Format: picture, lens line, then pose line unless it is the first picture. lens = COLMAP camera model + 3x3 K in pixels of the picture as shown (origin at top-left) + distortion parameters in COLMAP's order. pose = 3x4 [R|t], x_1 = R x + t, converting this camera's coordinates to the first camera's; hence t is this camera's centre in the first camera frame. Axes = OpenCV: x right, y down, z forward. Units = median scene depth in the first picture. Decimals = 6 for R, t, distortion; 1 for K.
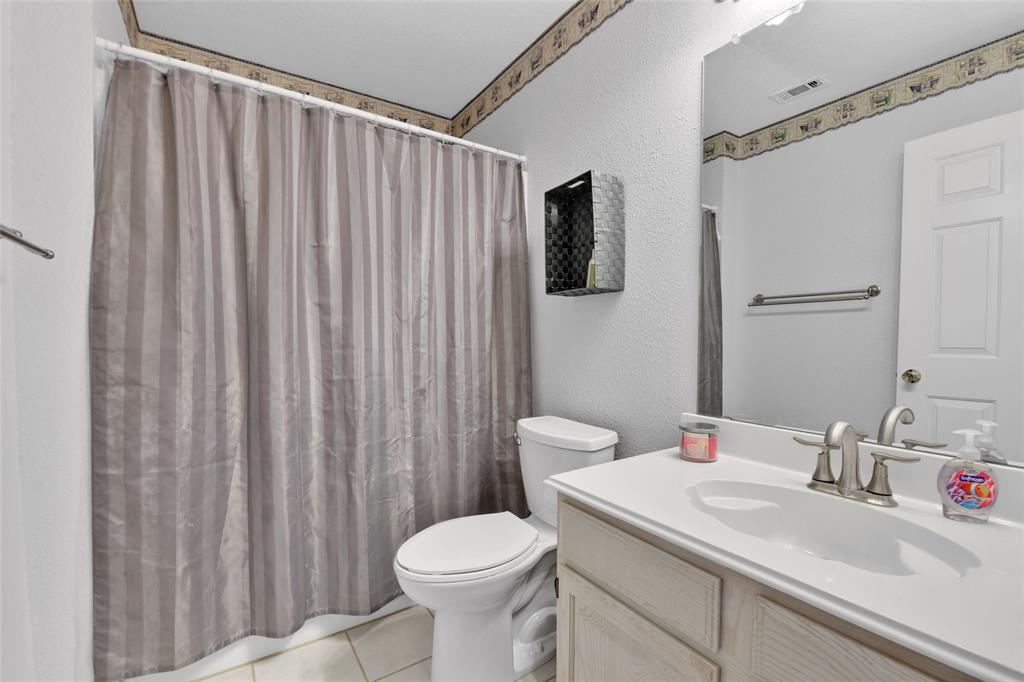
lens RADIAL K [[428.5, 0, 508.4], [0, 428.5, 340.1], [0, 0, 1]] dist [-0.016940, -0.003415]
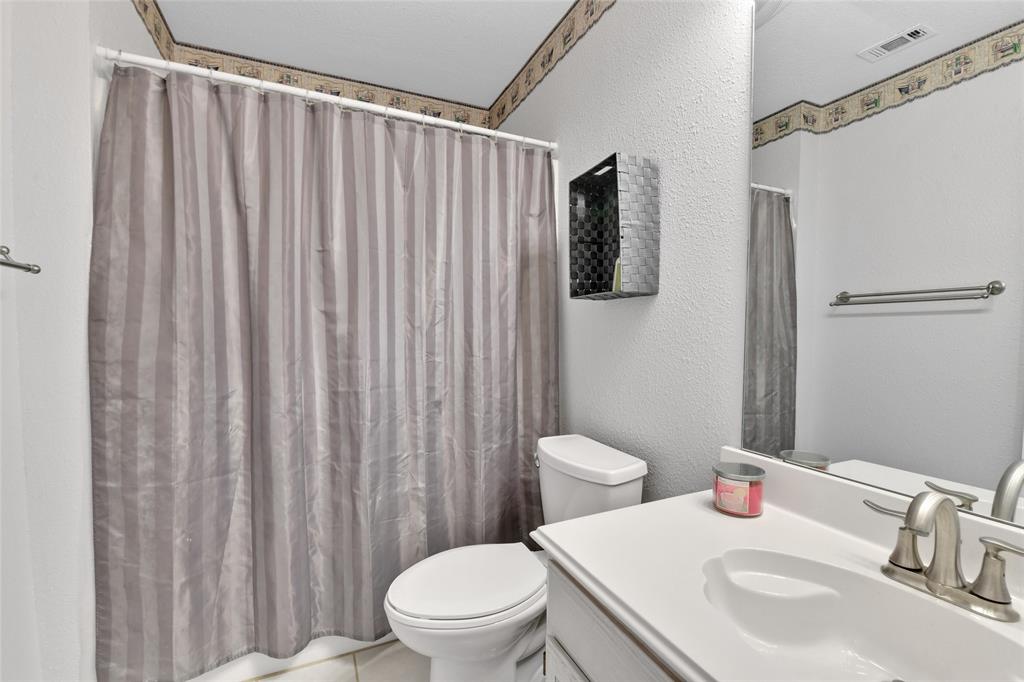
lens RADIAL K [[428.5, 0, 512.3], [0, 428.5, 341.9], [0, 0, 1]] dist [-0.016940, -0.003415]
pose [[0.989042, 0.005661, -0.147523, 0.110262], [-0.003283, 0.999861, 0.016353, -0.034298], [0.147595, -0.015690, 0.988923, 0.121254]]
